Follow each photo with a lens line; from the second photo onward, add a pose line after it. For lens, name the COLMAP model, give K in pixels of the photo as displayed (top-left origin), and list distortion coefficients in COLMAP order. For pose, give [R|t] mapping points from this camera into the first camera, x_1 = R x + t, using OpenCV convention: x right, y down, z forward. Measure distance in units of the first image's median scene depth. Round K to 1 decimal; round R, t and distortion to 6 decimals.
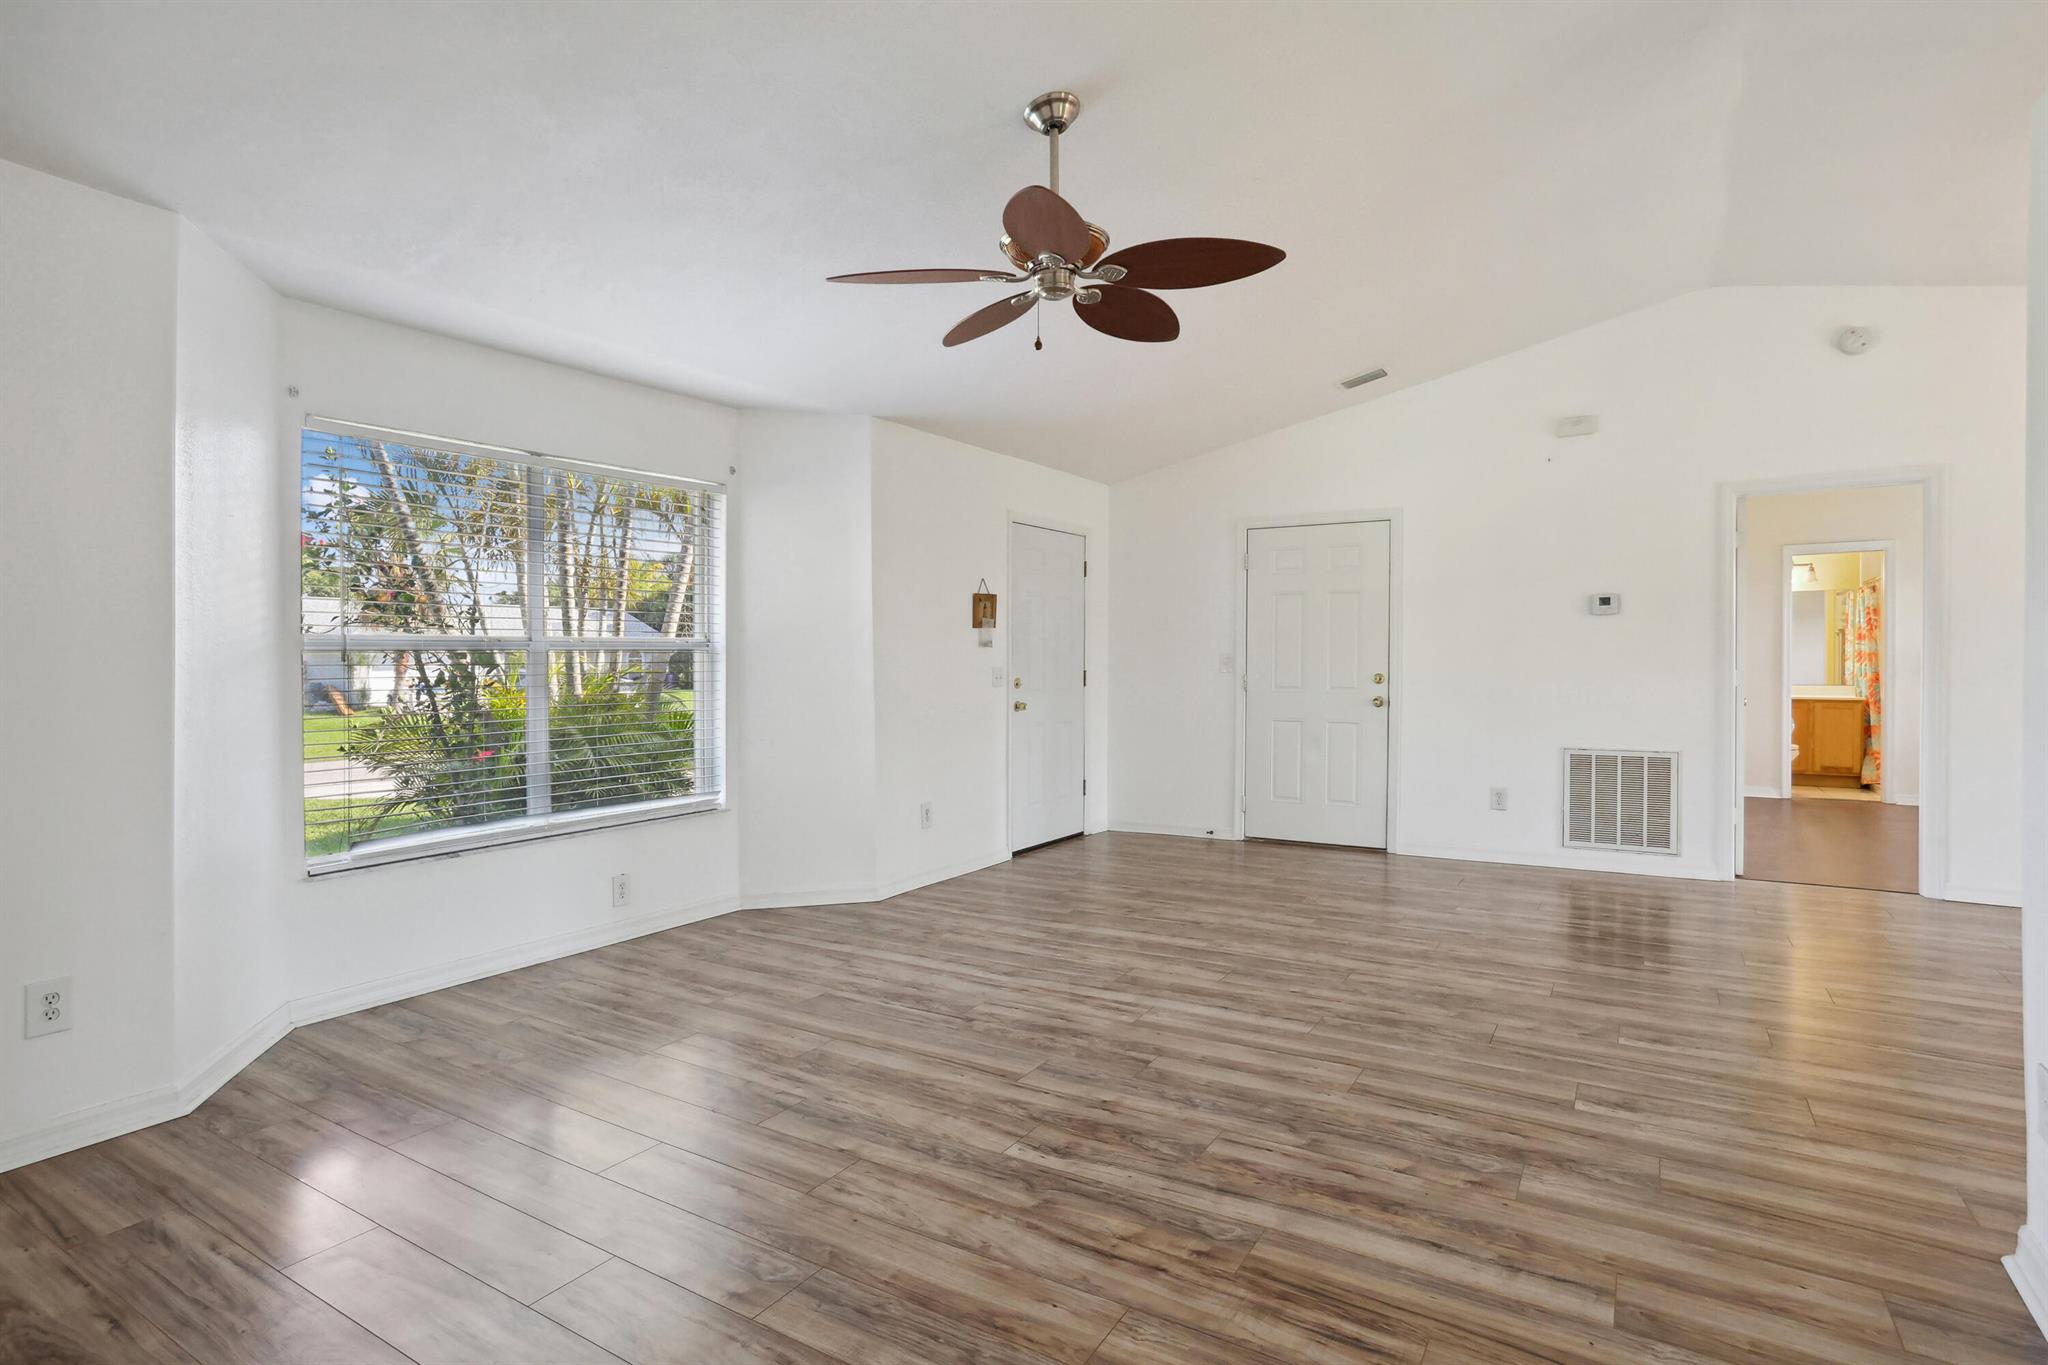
lens RADIAL K [[996.5, 0, 1037.0], [0, 996.5, 673.1], [0, 0, 1]] dist [-0.000986, 0.001231]
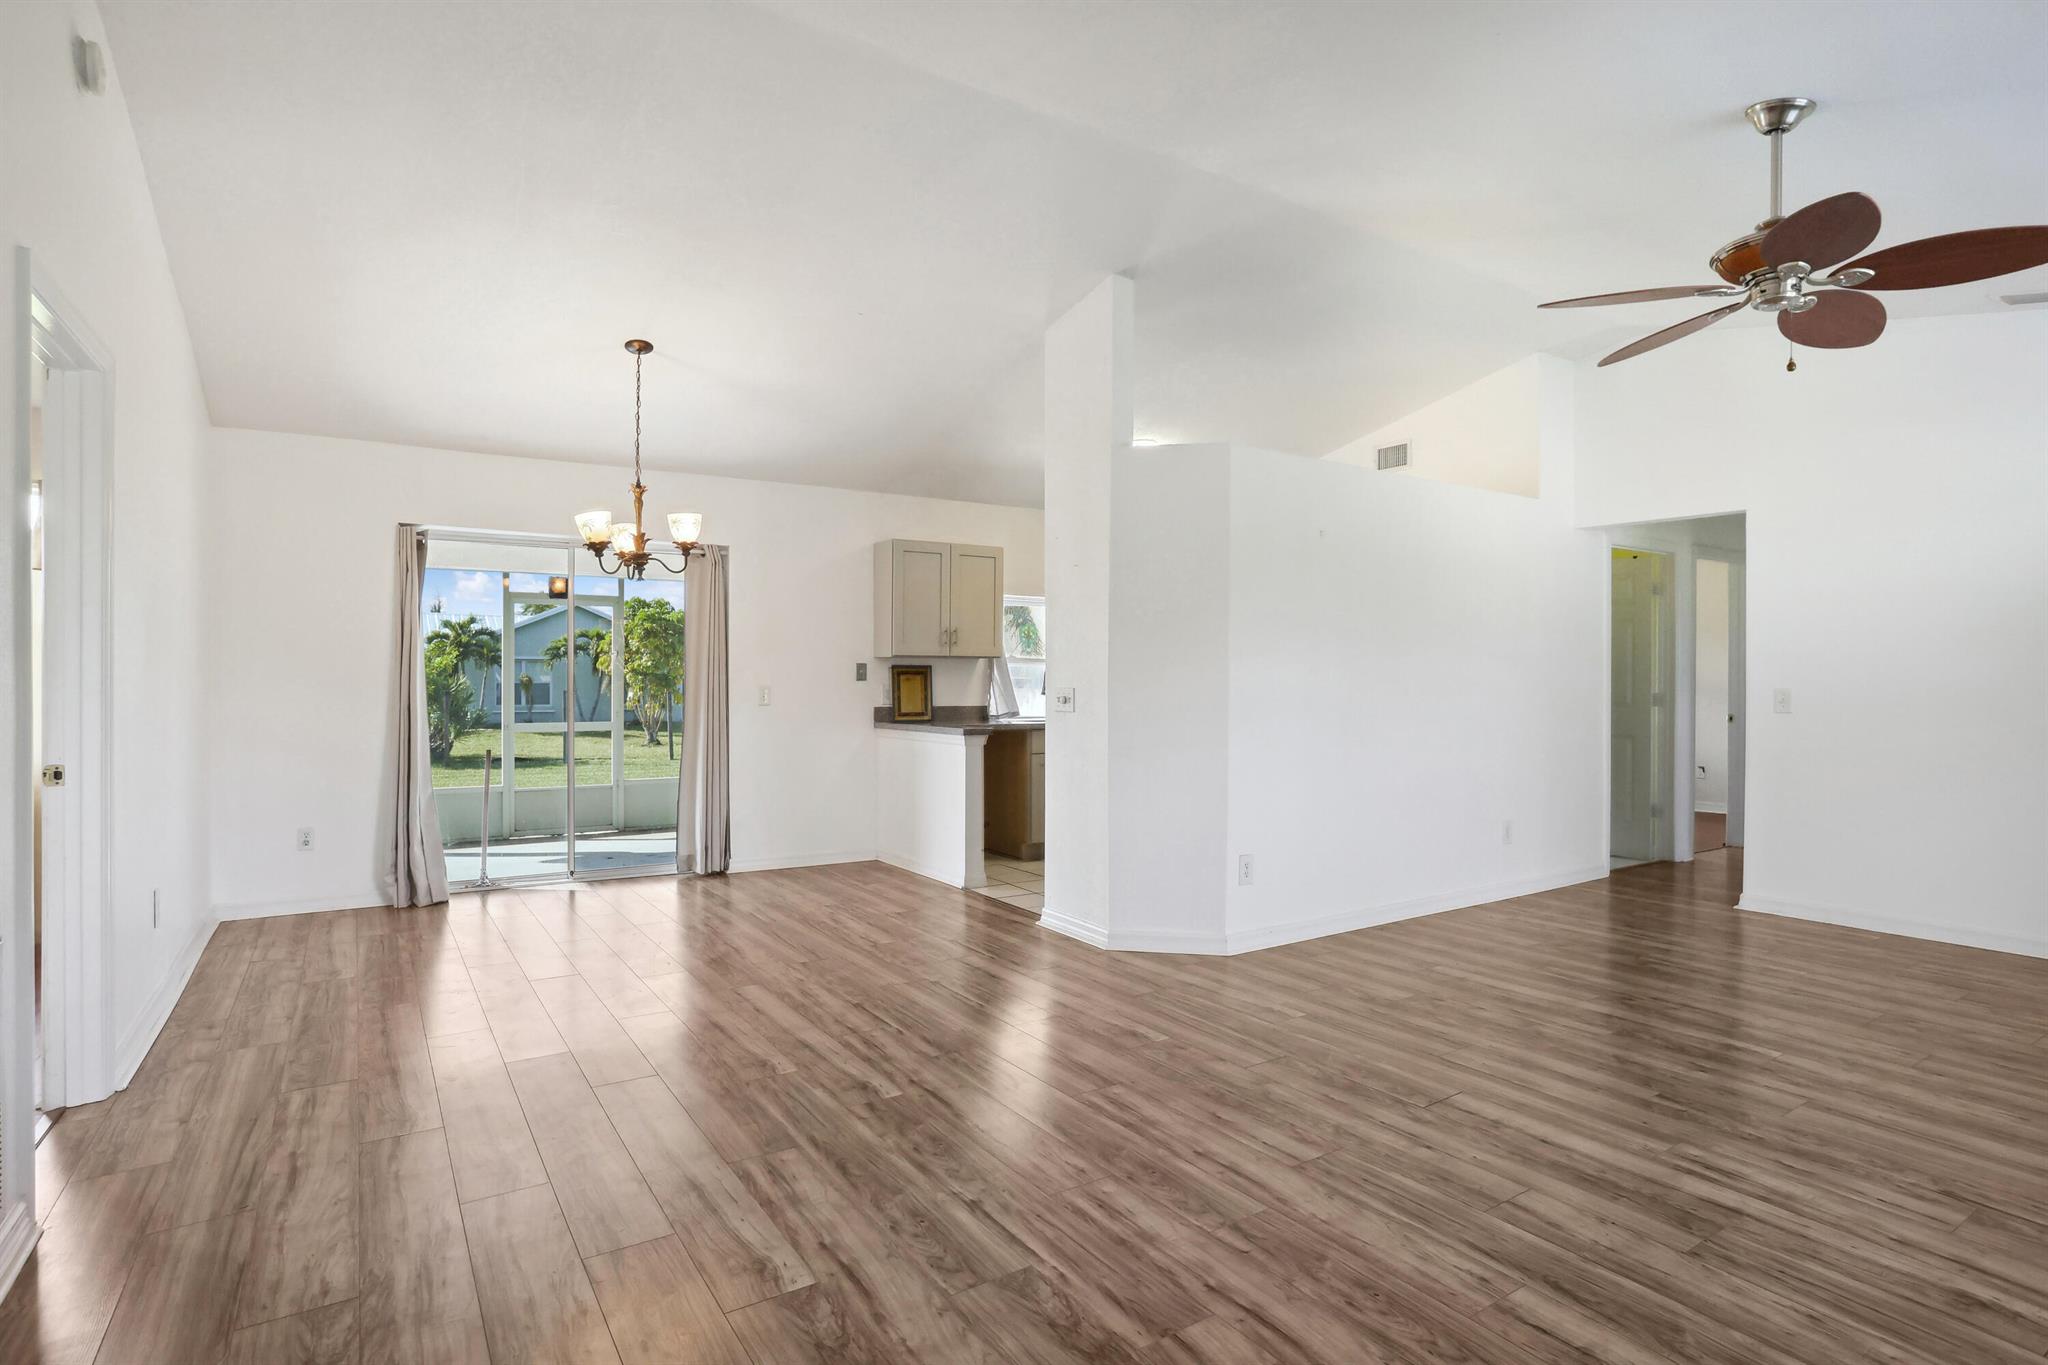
lens RADIAL K [[1036.1, 0, 1024.0], [0, 1036.1, 682.5], [0, 0, 1]] dist [-0.001452, 0.000252]
pose [[-0.903542, 0.010509, 0.428371, 0.216987], [0.011182, 0.999937, -0.000945, -0.028769], [-0.428354, 0.003936, -0.903602, 2.007745]]
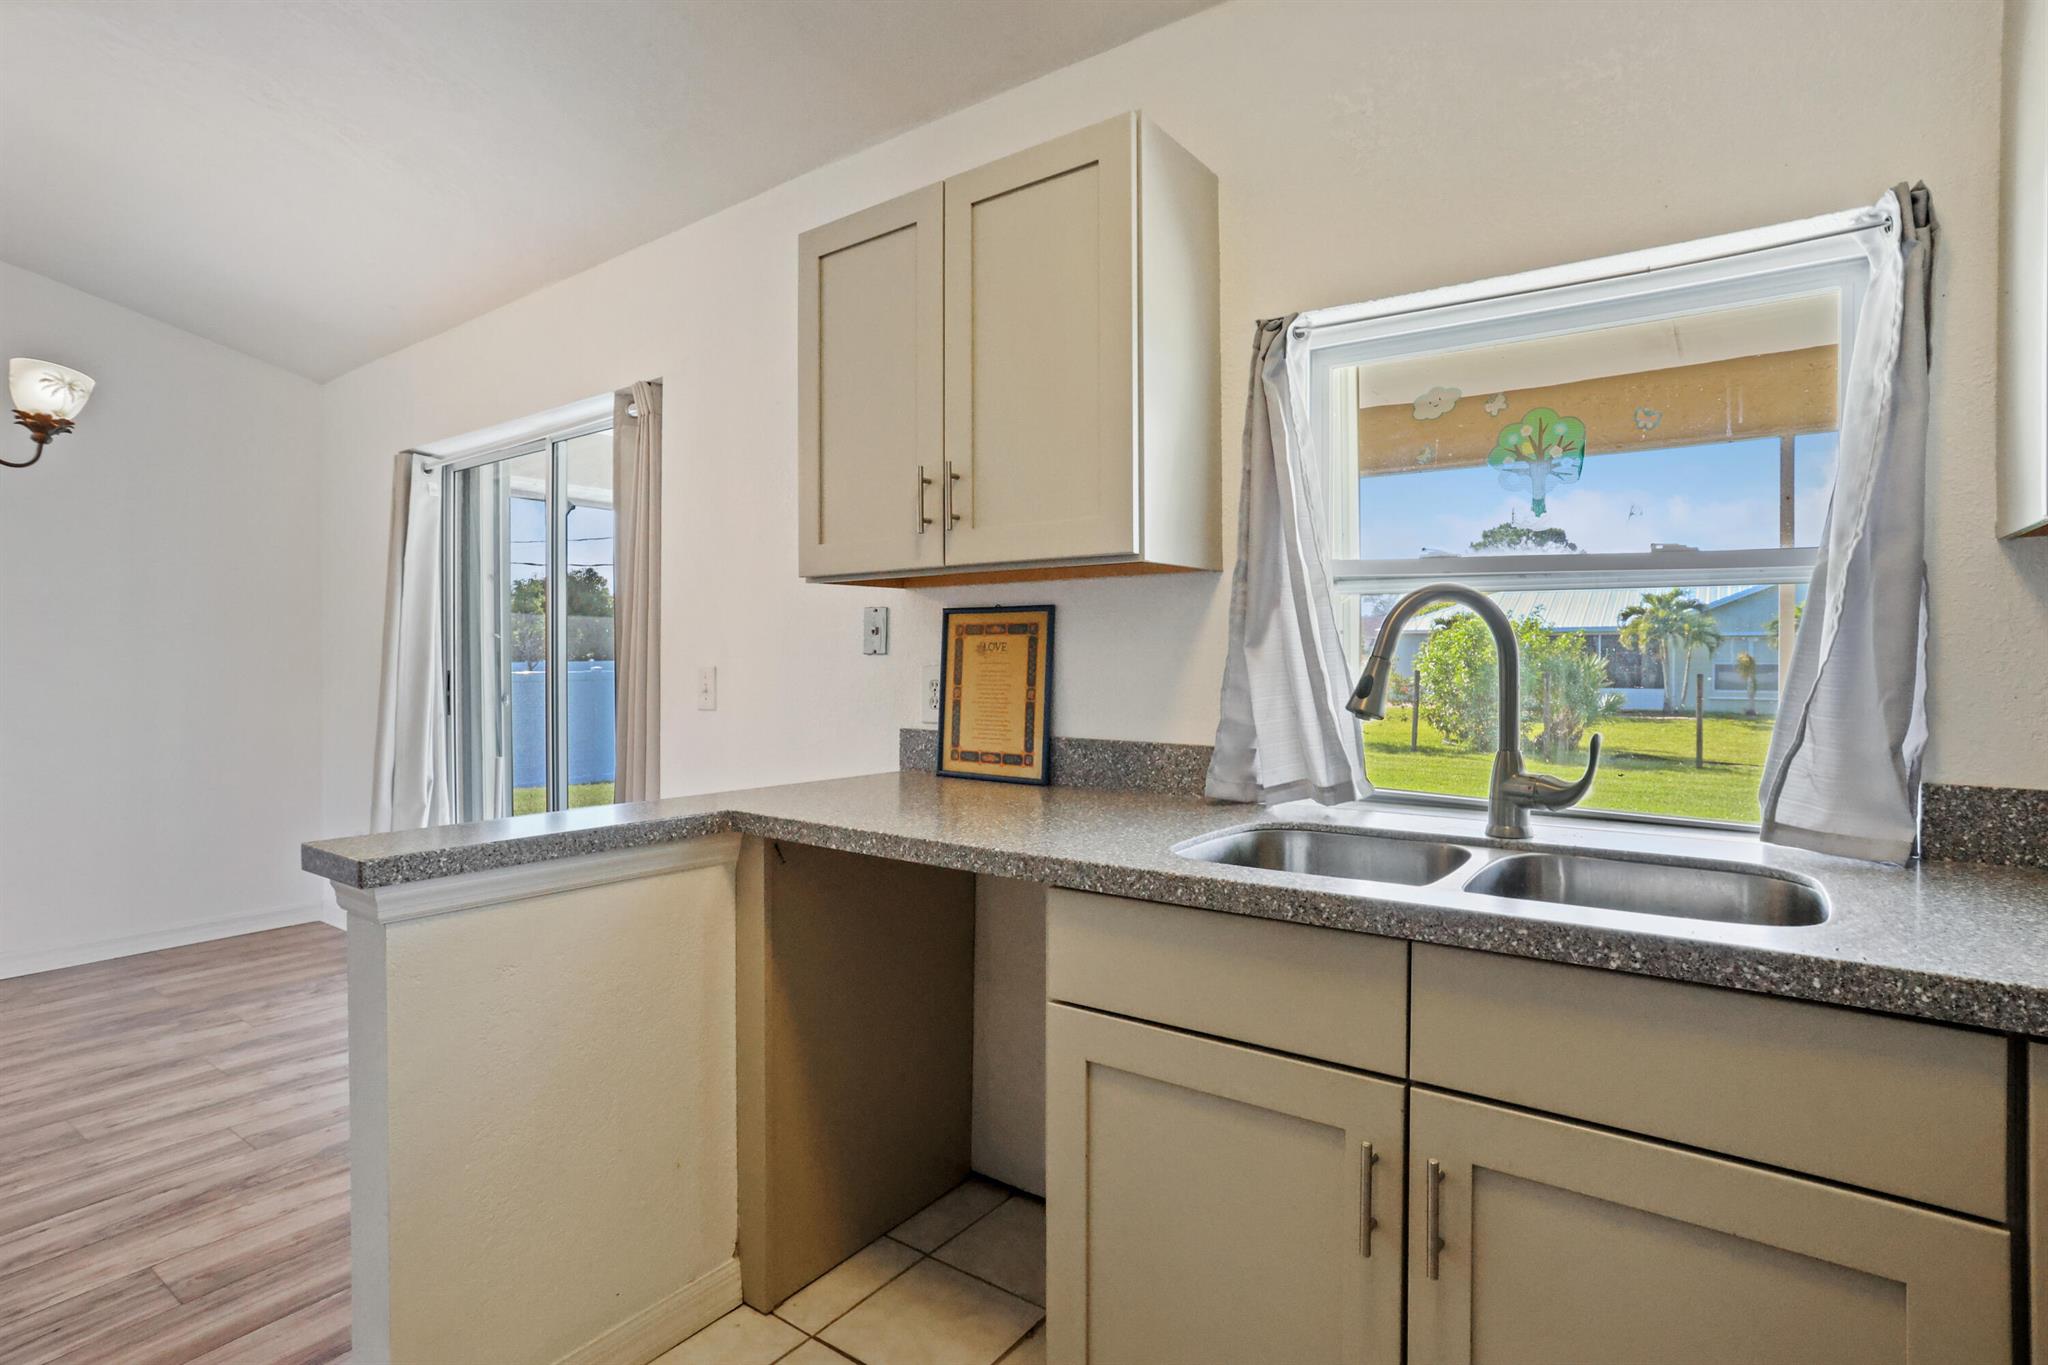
lens RADIAL K [[996.5, 0, 1037.0], [0, 996.5, 673.1], [0, 0, 1]] dist [-0.000986, 0.001231]
pose [[0.053933, 0.001223, 0.998544, 0.265566], [0.003941, 0.999991, -0.001438, -0.028133], [-0.998537, 0.004013, 0.053928, 1.801927]]
